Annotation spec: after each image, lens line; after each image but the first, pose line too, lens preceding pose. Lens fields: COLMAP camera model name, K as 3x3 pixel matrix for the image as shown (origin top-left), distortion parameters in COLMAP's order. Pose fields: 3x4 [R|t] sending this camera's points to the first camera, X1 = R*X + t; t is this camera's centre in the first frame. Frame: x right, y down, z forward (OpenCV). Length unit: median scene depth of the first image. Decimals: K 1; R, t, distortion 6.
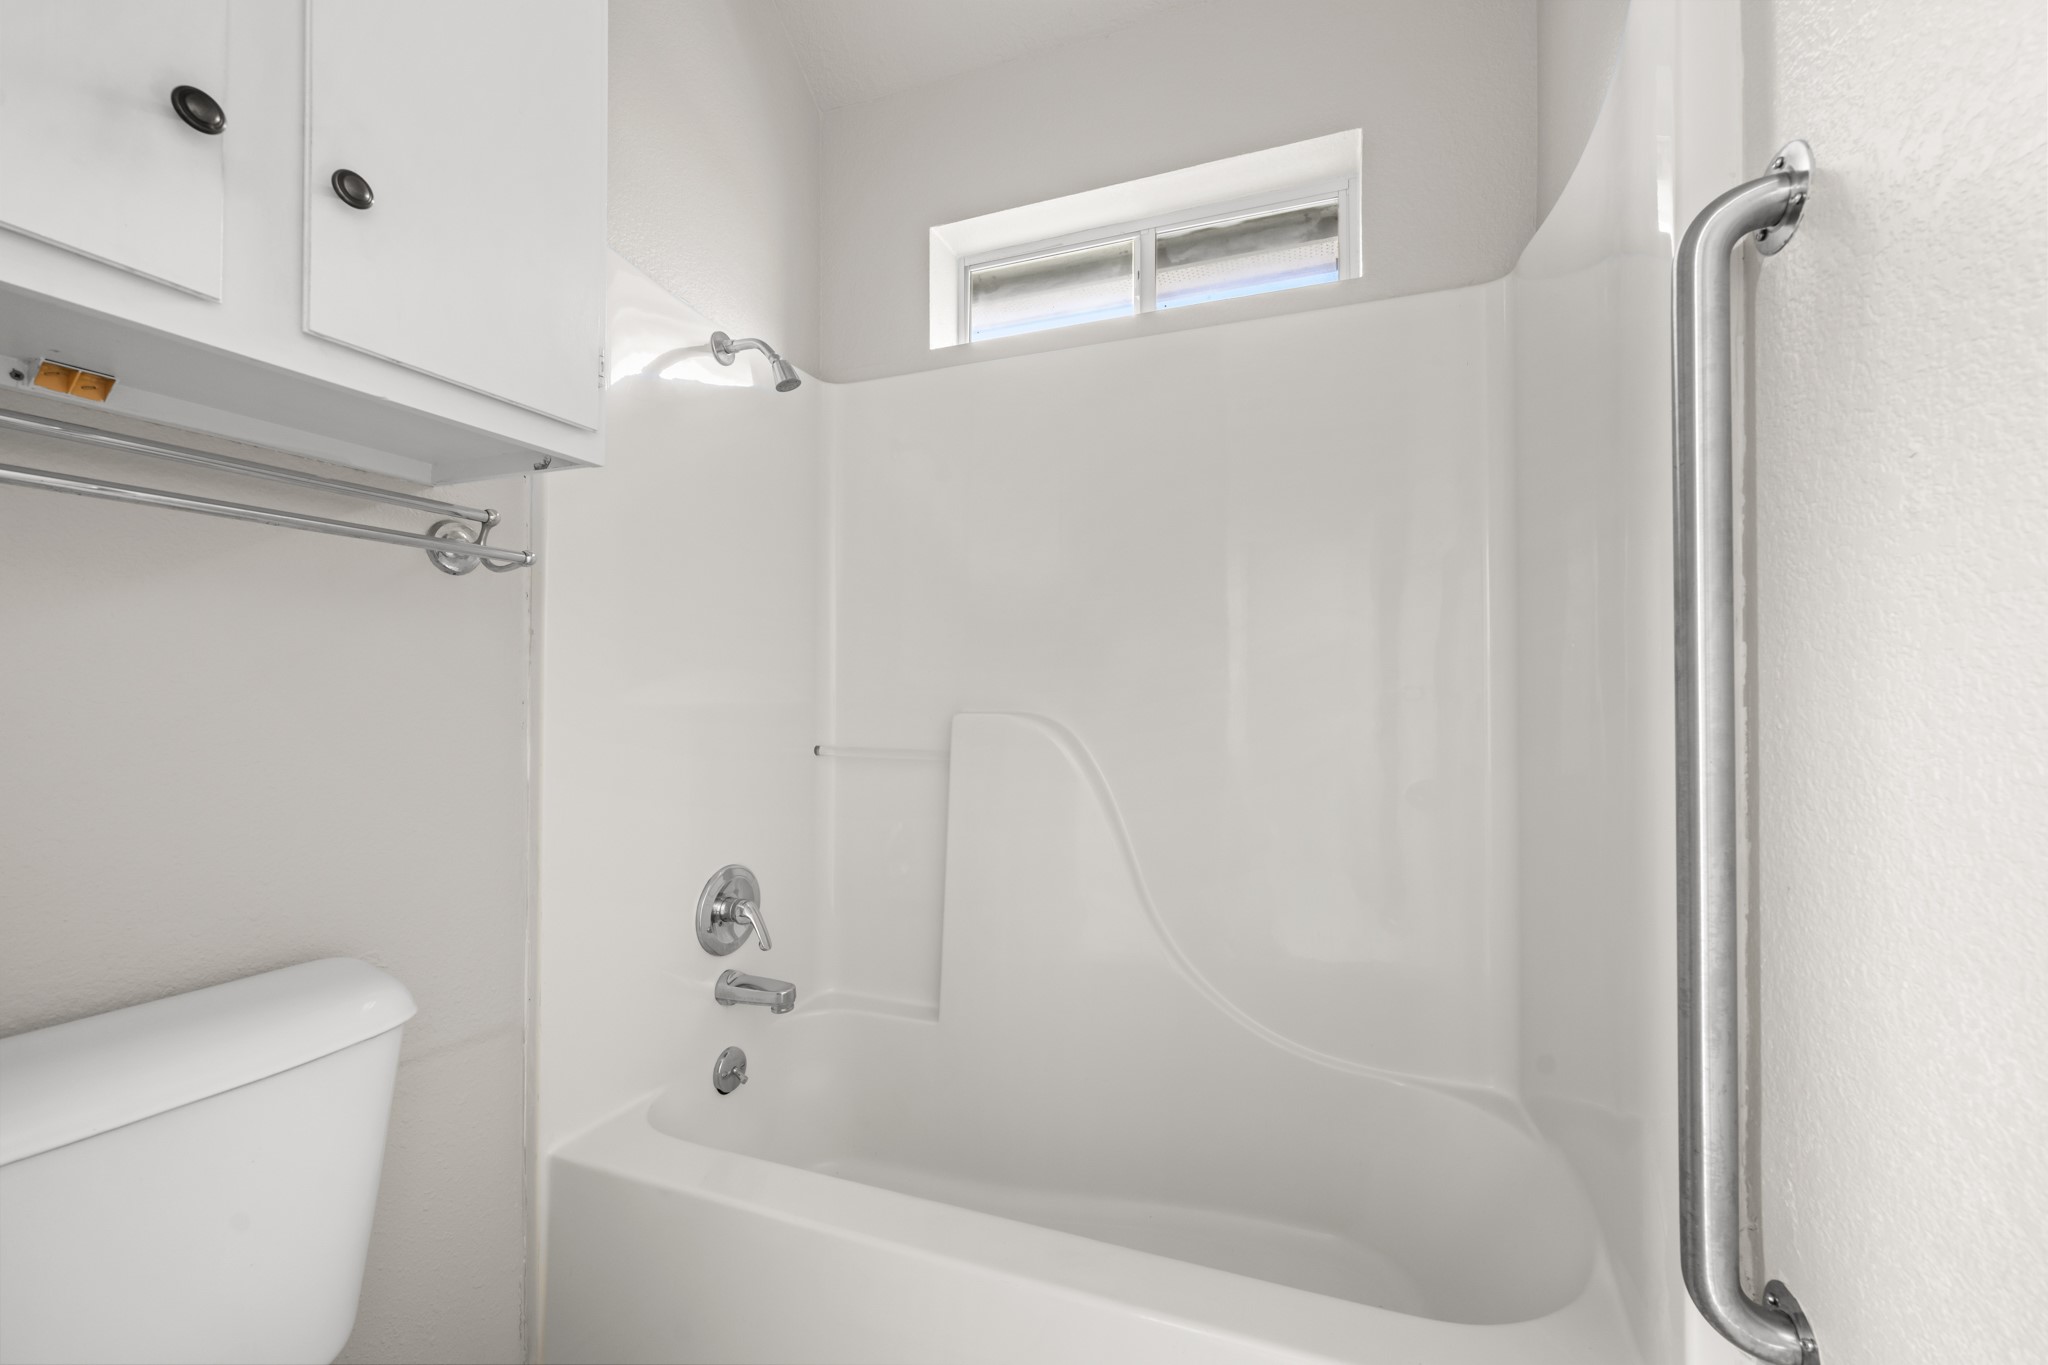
lens RADIAL K [[812.2, 0, 1024.0], [0, 812.2, 688.1], [0, 0, 1]] dist [0.000291, -0.000032]
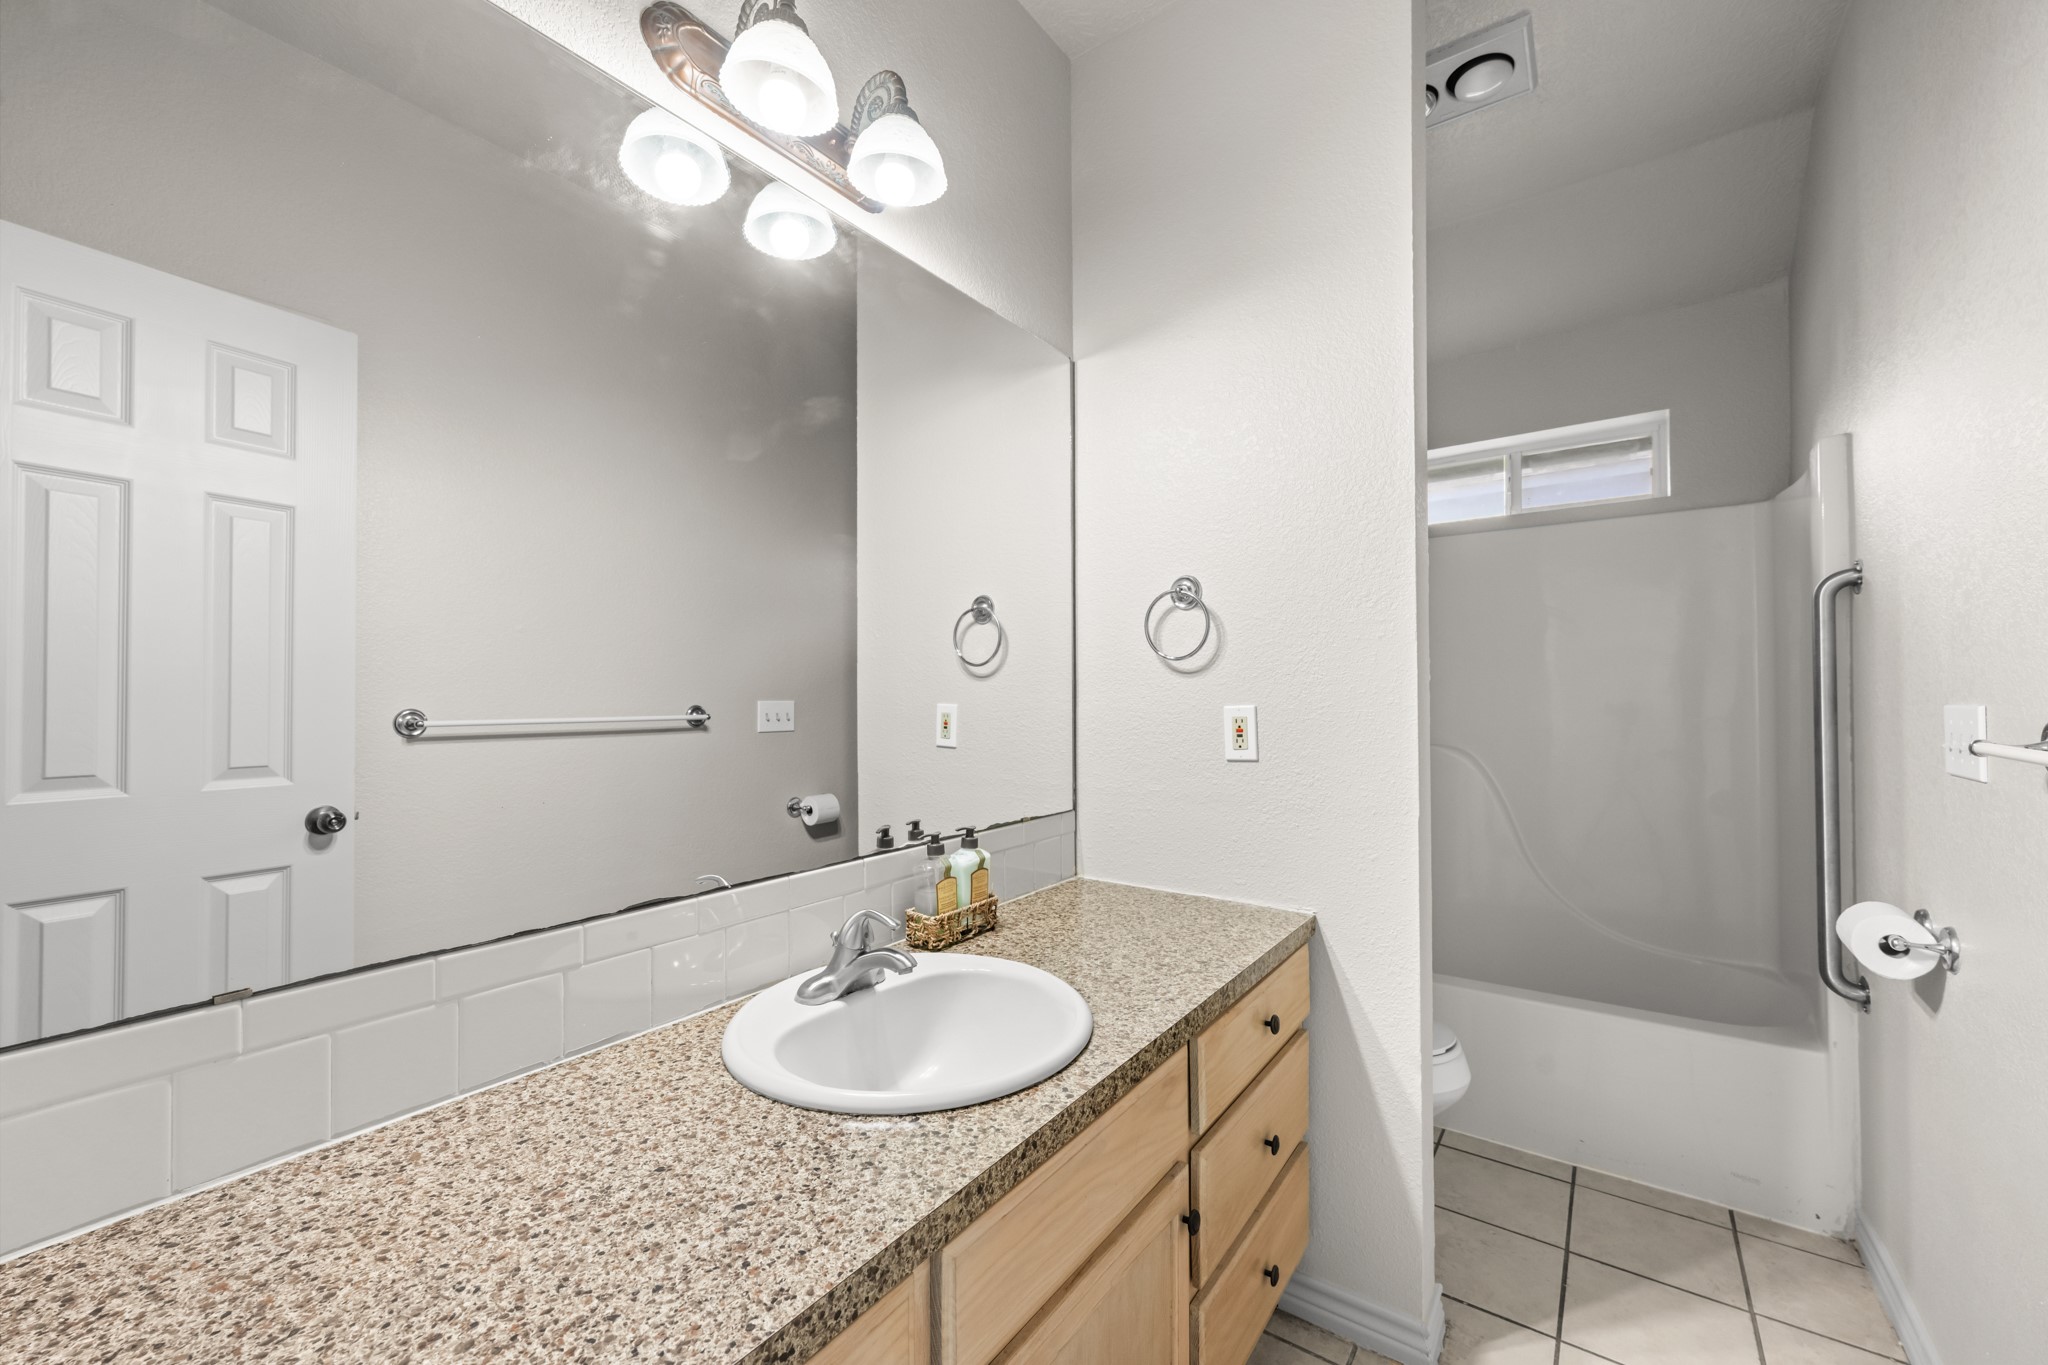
lens RADIAL K [[812.2, 0, 1022.6], [0, 812.2, 682.6], [0, 0, 1]] dist [0.000291, -0.000032]
pose [[0.962873, -0.010371, -0.269754, -0.488512], [0.010071, 0.999946, -0.002495, -0.127091], [0.269765, -0.000315, 0.962926, -1.128261]]
